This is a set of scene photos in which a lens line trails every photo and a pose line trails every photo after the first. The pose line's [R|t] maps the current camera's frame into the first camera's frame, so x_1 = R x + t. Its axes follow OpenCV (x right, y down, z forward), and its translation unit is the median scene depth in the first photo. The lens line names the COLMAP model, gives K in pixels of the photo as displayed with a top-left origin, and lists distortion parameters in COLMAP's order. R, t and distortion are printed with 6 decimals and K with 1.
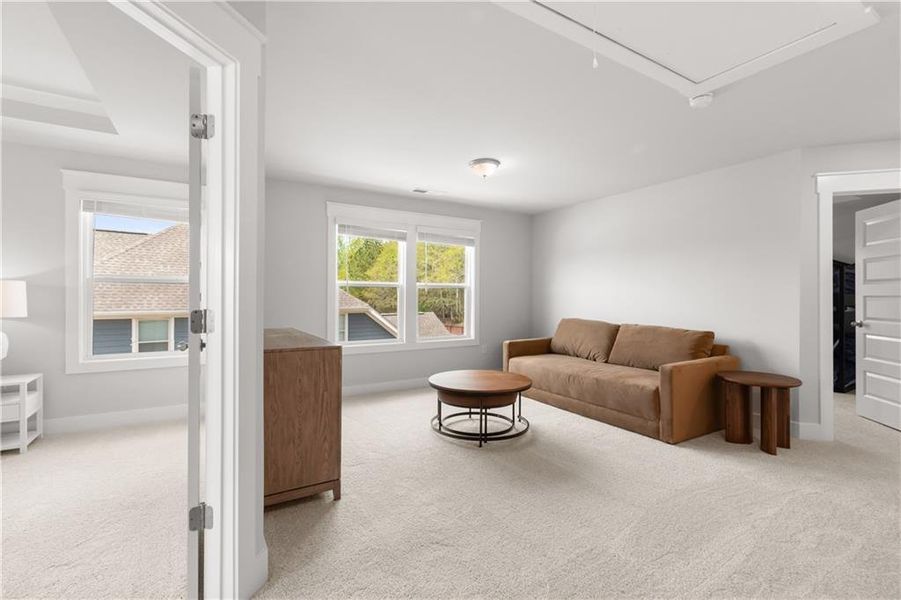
lens RADIAL K [[398.9, 0, 453.6], [0, 398.9, 299.6], [0, 0, 1]] dist [0.001247, -0.000802]
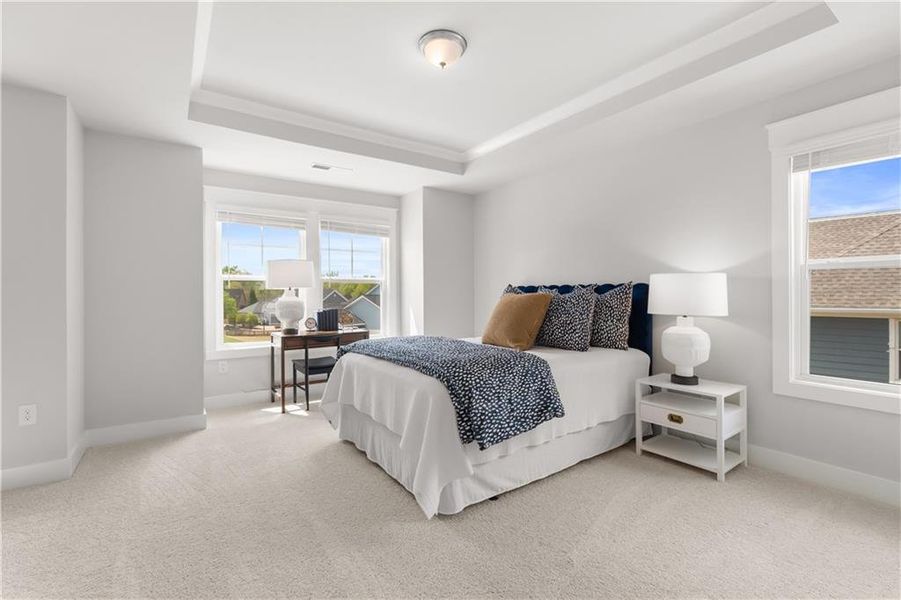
lens RADIAL K [[400.1, 0, 453.9], [0, 400.1, 295.4], [0, 0, 1]] dist [0.002183, 0.000155]
pose [[0.060386, -0.001898, -0.998173, -0.221786], [0.004594, 0.999988, -0.001624, -0.000491], [0.998165, -0.004487, 0.060394, 0.313685]]
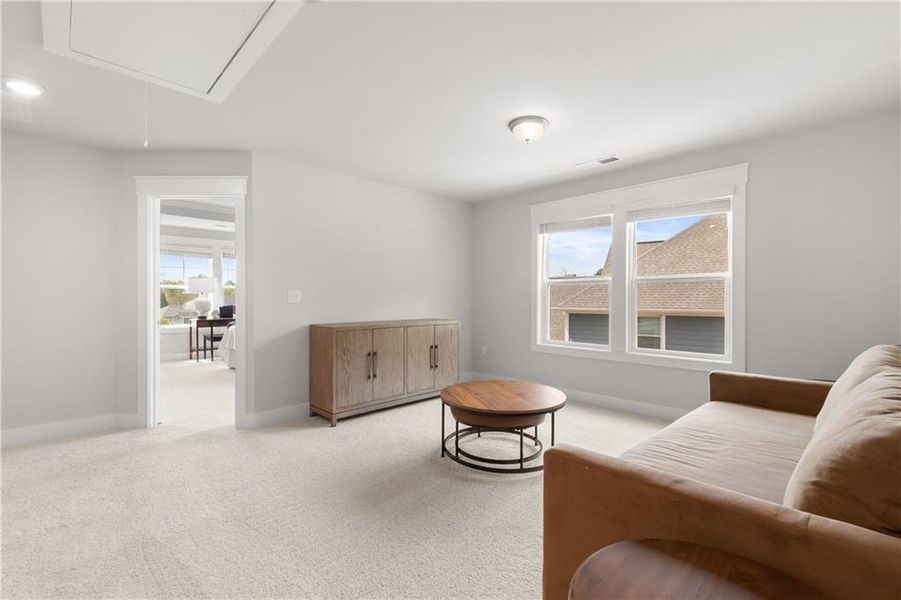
lens RADIAL K [[398.9, 0, 453.6], [0, 398.9, 299.6], [0, 0, 1]] dist [0.001247, -0.000802]
pose [[0.230904, 0.001597, -0.972975, 0.786746], [-0.001323, 0.999998, 0.001328, 0.003207], [0.972976, 0.000981, 0.230906, 0.659505]]
